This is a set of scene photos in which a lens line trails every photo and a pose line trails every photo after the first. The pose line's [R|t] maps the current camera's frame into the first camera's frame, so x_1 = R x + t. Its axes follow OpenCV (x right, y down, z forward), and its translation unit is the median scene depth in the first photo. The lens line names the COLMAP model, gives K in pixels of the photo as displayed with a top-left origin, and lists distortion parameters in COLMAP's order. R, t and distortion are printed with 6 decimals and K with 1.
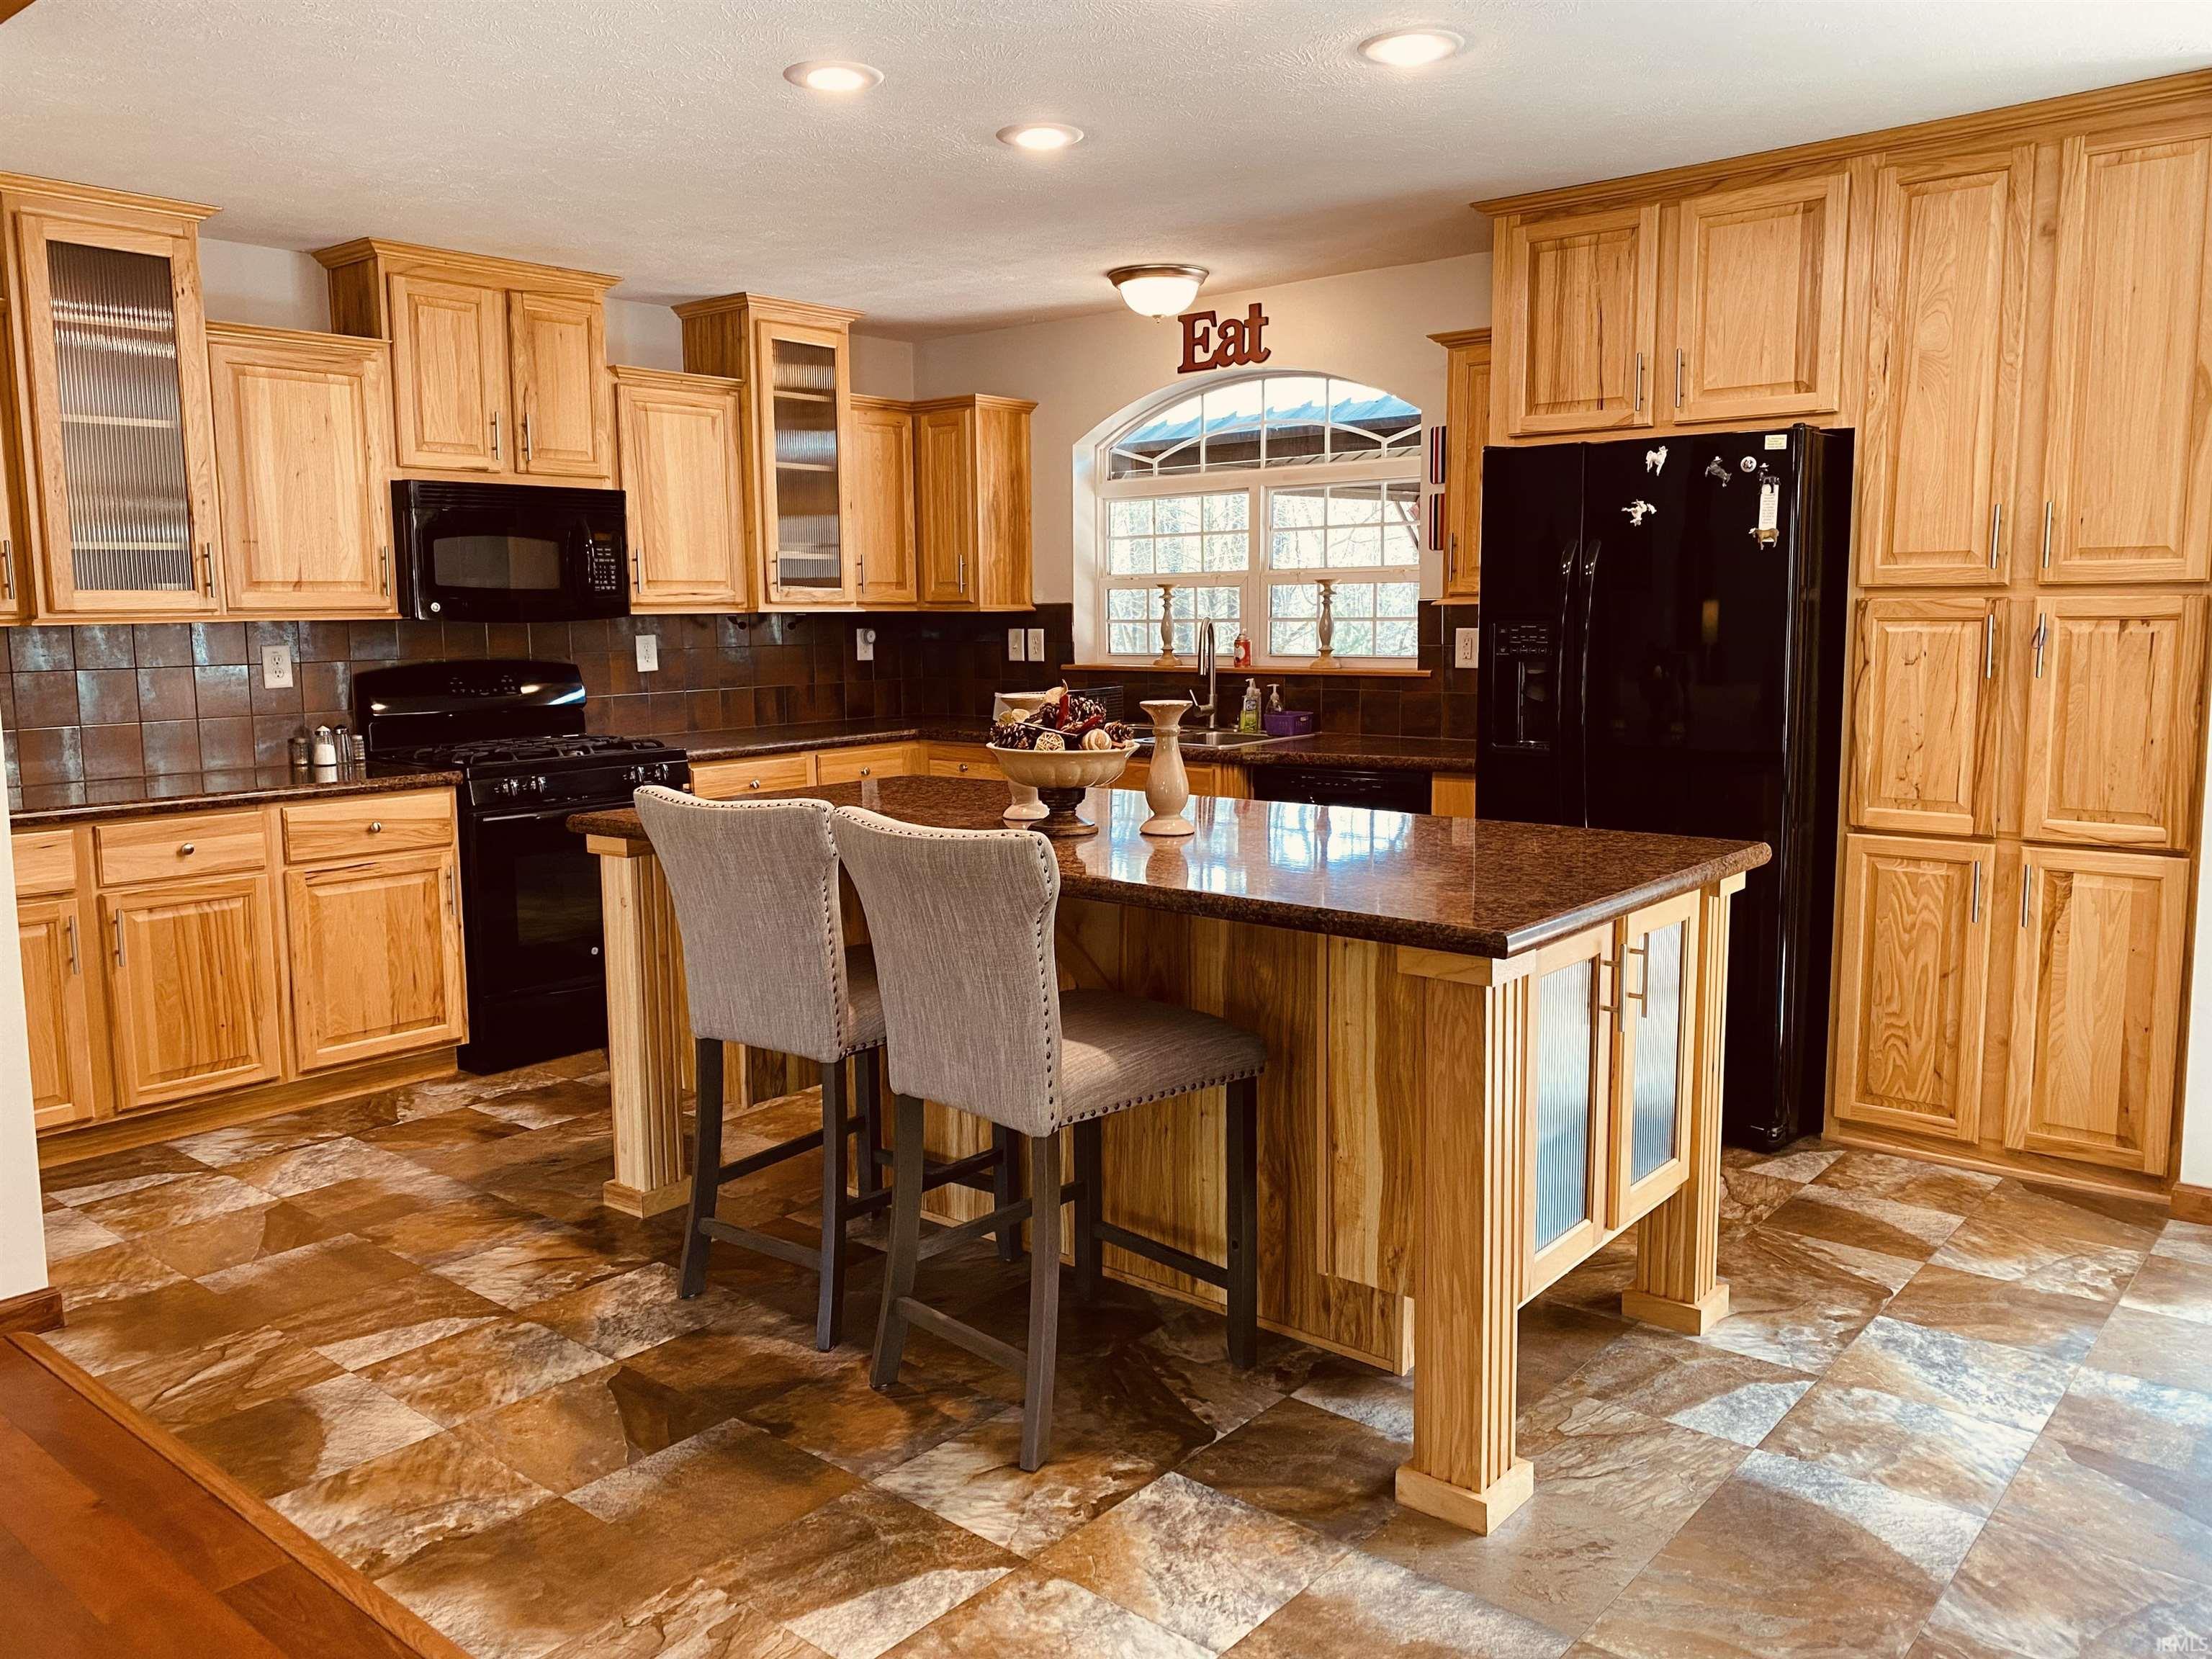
lens RADIAL K [[1673.0, 0, 1106.0], [0, 1673.0, 829.5], [0, 0, 1]] dist [0.022860, -0.018654]
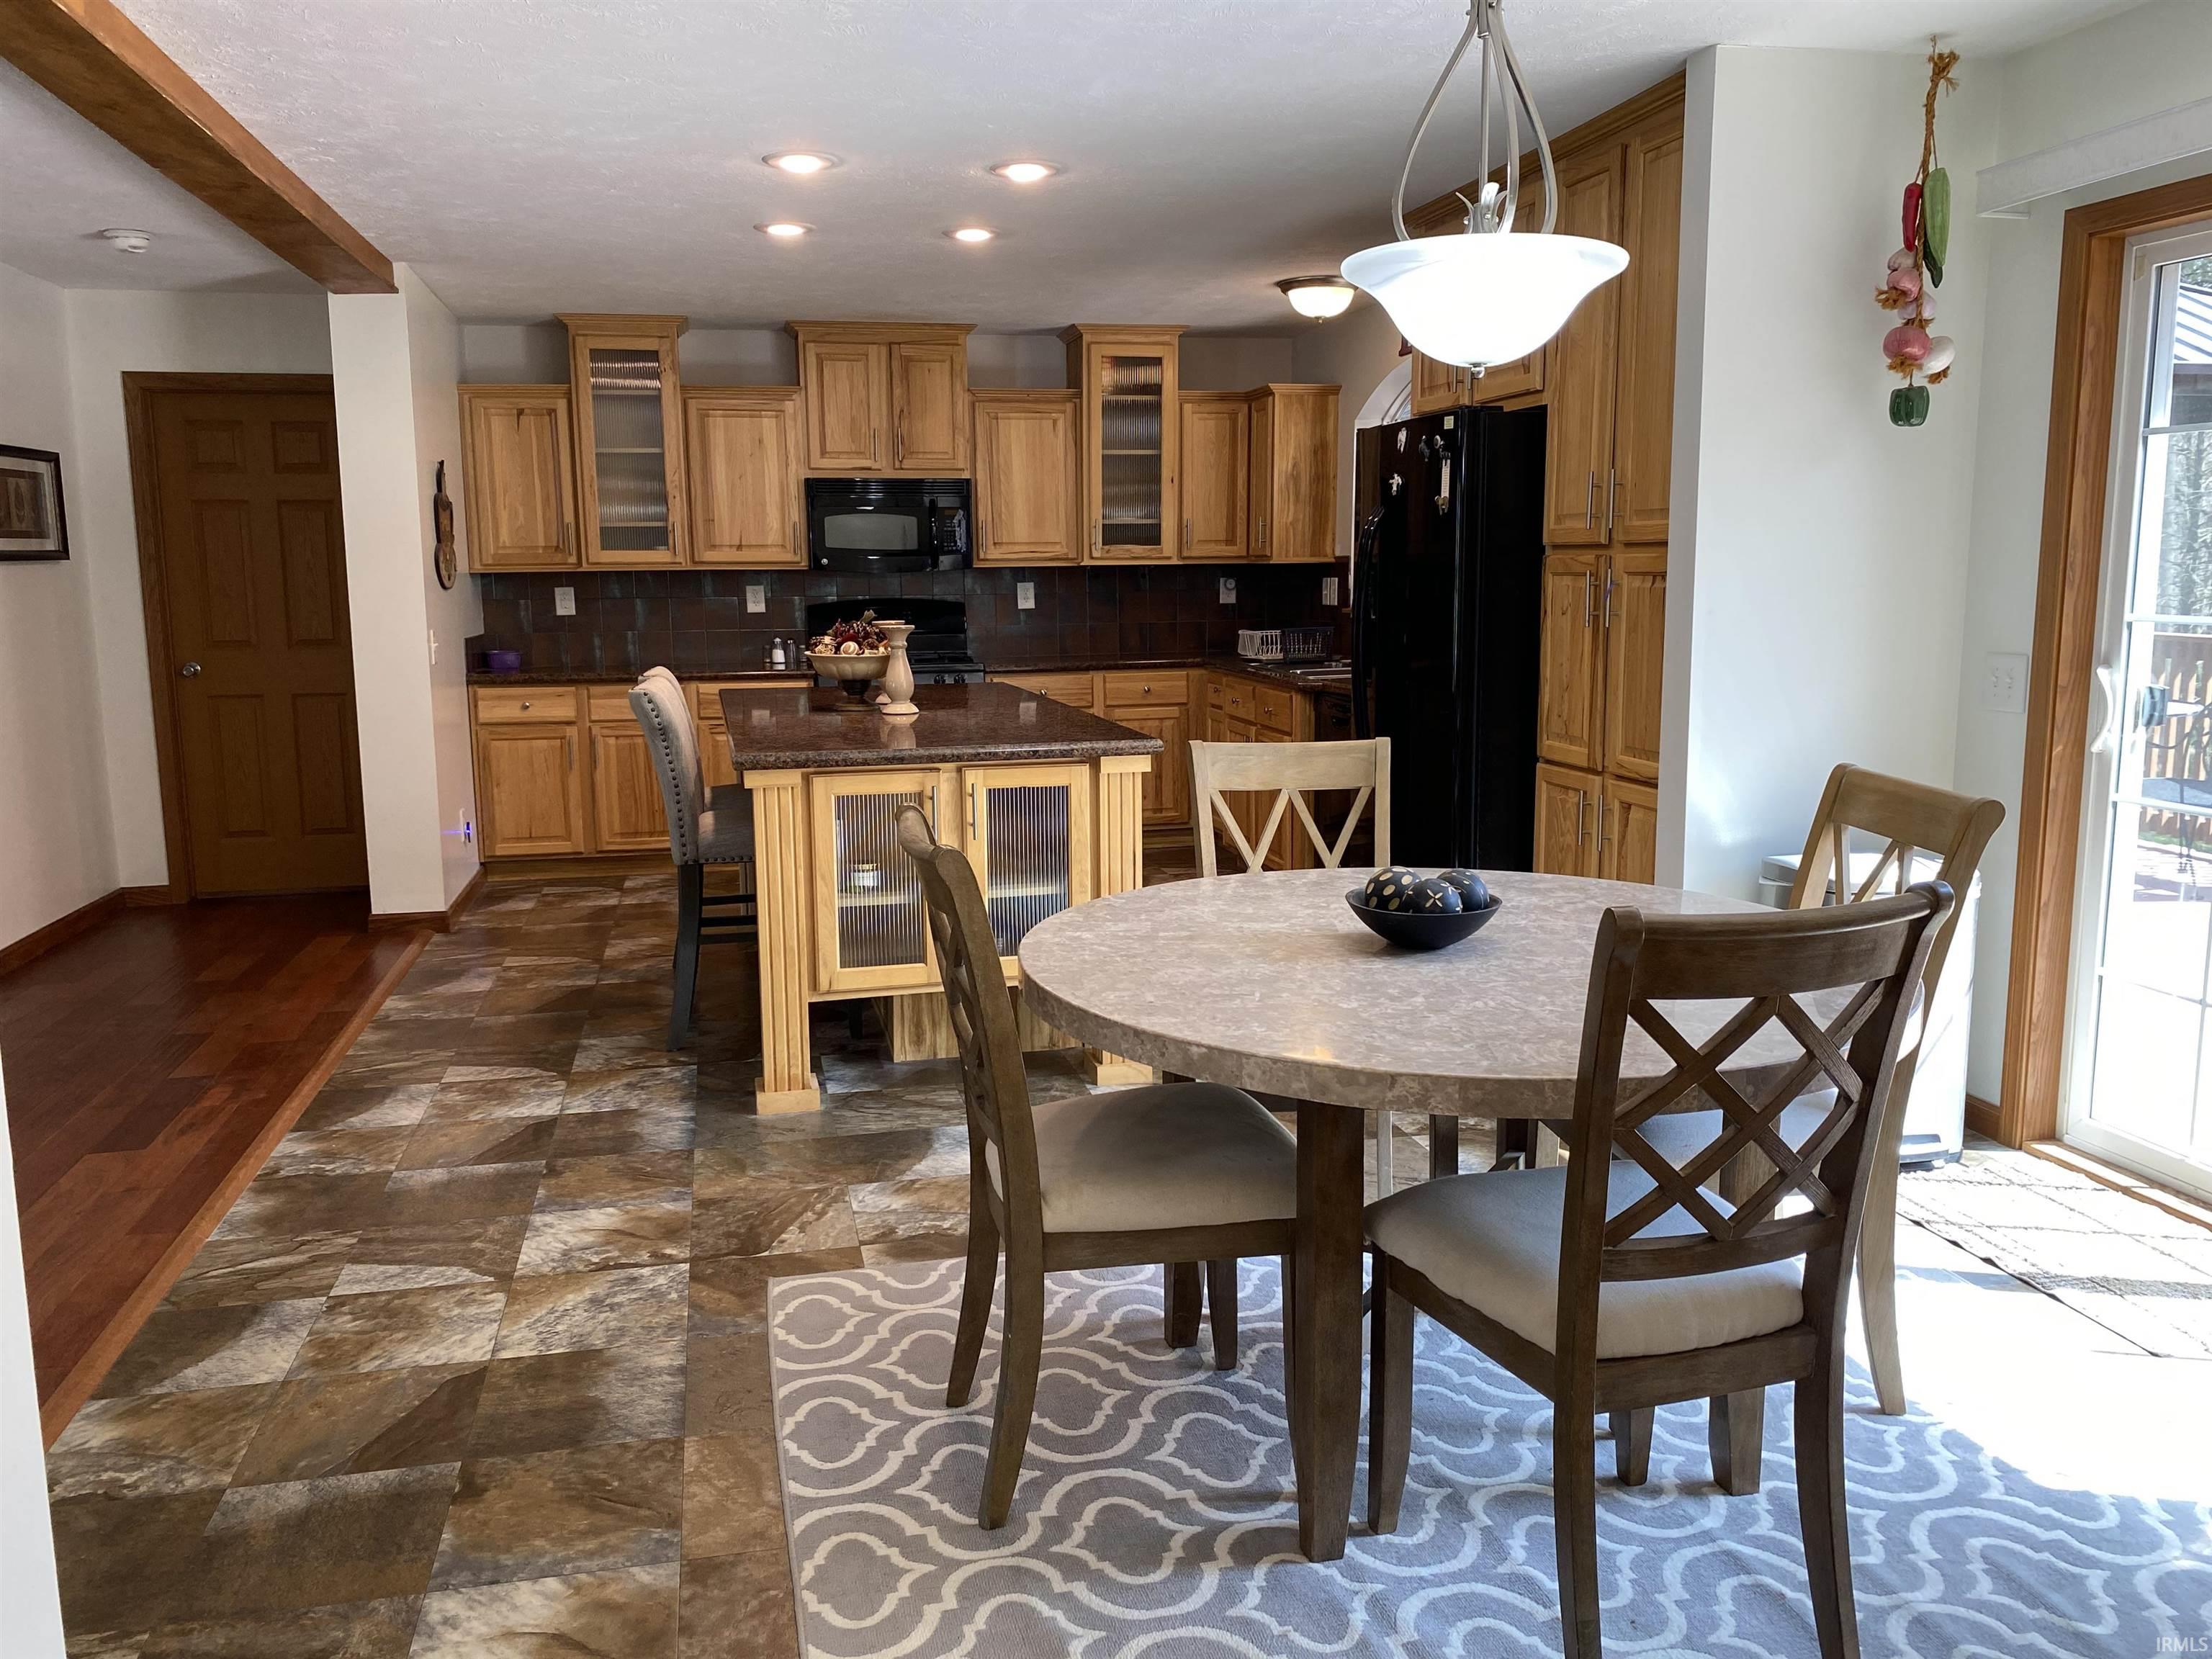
lens RADIAL K [[1693.2, 0, 1106.0], [0, 1693.2, 829.5], [0, 0, 1]] dist [0.226342, -0.484878]
pose [[0.792512, 0.094964, -0.602417, 0.779611], [-0.077036, 0.995478, 0.055580, 0.004309], [0.604971, 0.002359, 0.796244, -0.087773]]
